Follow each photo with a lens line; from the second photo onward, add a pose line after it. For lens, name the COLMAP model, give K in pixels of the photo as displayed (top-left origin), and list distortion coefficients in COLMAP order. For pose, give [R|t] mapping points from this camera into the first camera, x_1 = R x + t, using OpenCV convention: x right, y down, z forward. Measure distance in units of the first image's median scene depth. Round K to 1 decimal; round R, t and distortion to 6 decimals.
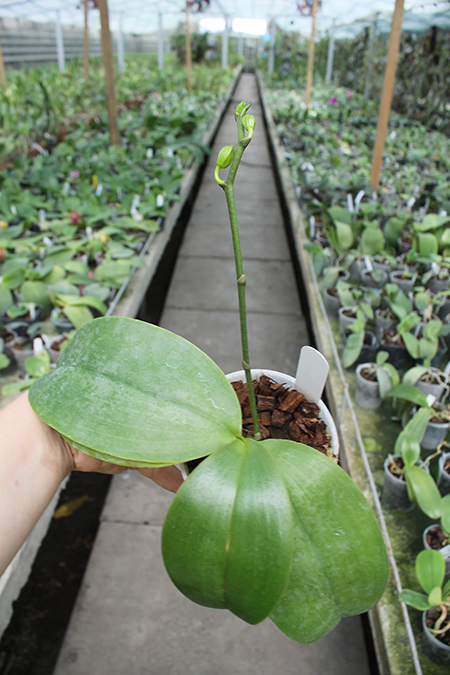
lens RADIAL K [[561.7, 0, 225.0], [0, 561.7, 337.5], [0, 0, 1]] dist [-0.170990, 0.144138]
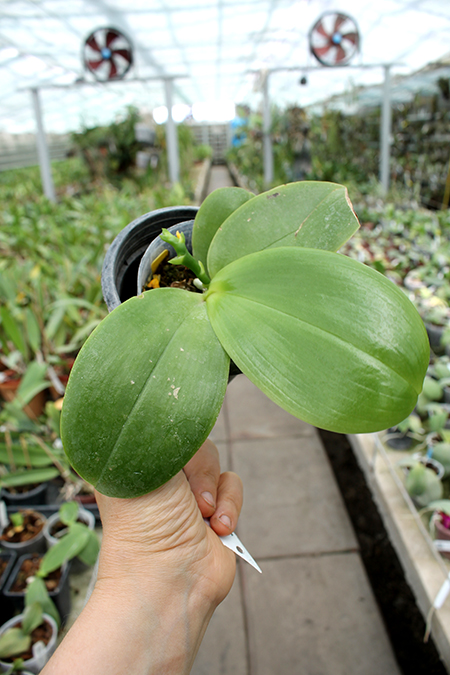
lens RADIAL K [[561.7, 0, 225.0], [0, 561.7, 337.5], [0, 0, 1]] dist [-0.170990, 0.144138]
pose [[0.994242, -0.104701, 0.022810, 0.017802], [0.106867, 0.984462, -0.139334, -0.294325], [-0.007868, 0.140969, 0.989983, 0.544238]]
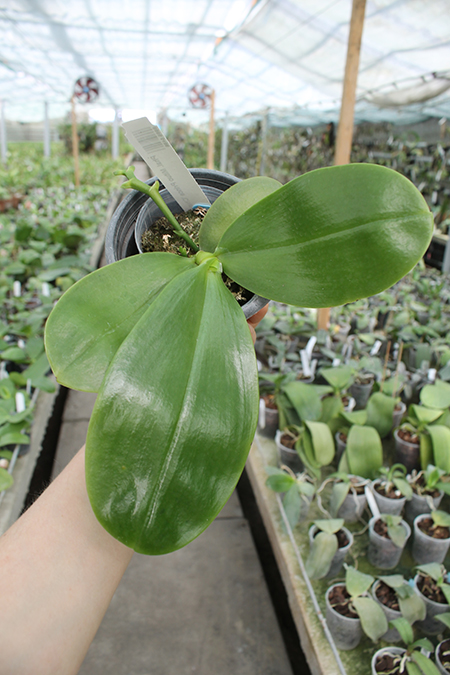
lens RADIAL K [[561.7, 0, 225.0], [0, 561.7, 337.5], [0, 0, 1]] dist [-0.170990, 0.144138]
pose [[0.982138, -0.037037, 0.184481, -0.001381], [0.062792, 0.988746, -0.135788, -0.043459], [-0.177376, 0.144946, 0.973411, 0.073953]]
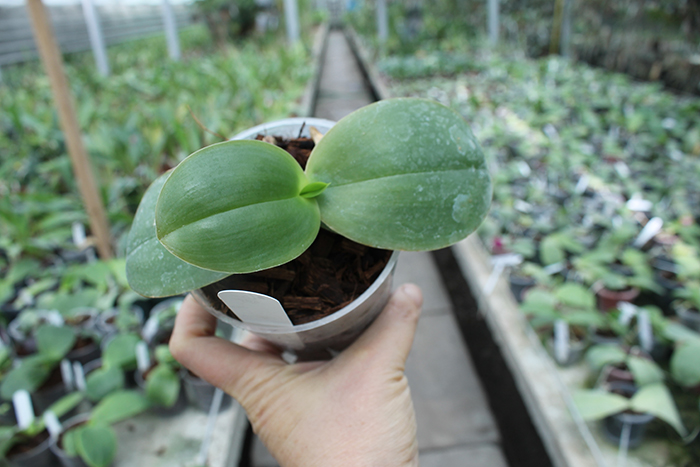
lens RADIAL K [[582.5, 0, 338.8], [0, 582.5, 218.9], [0, 0, 1]] dist [-0.170990, 0.144138]
pose [[0.991284, -0.131613, 0.005846, 0.015629], [0.131281, 0.983115, -0.127475, -0.264898], [0.011030, 0.127131, 0.991825, 0.498317]]
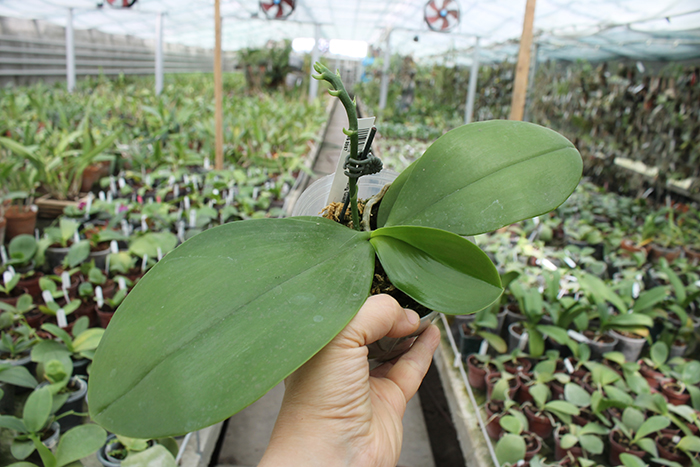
lens RADIAL K [[582.5, 0, 338.8], [0, 582.5, 218.9], [0, 0, 1]] dist [-0.170990, 0.144138]
pose [[0.998654, 0.035107, 0.038184, 0.008749], [-0.025097, 0.971277, -0.236626, -0.196284], [-0.045394, 0.235349, 0.970850, 0.364307]]
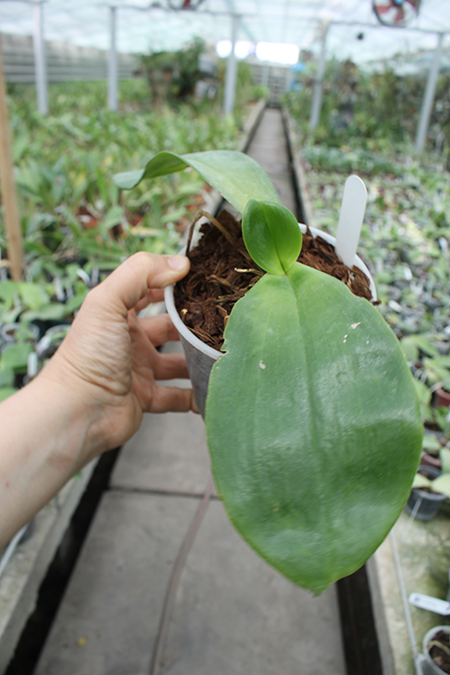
lens RADIAL K [[561.7, 0, 225.0], [0, 561.7, 337.5], [0, 0, 1]] dist [-0.170990, 0.144138]
pose [[0.998094, 0.058128, -0.020742, 0.020380], [-0.058982, 0.997321, -0.043274, -0.261848], [0.018171, 0.044415, 0.998848, 0.486932]]
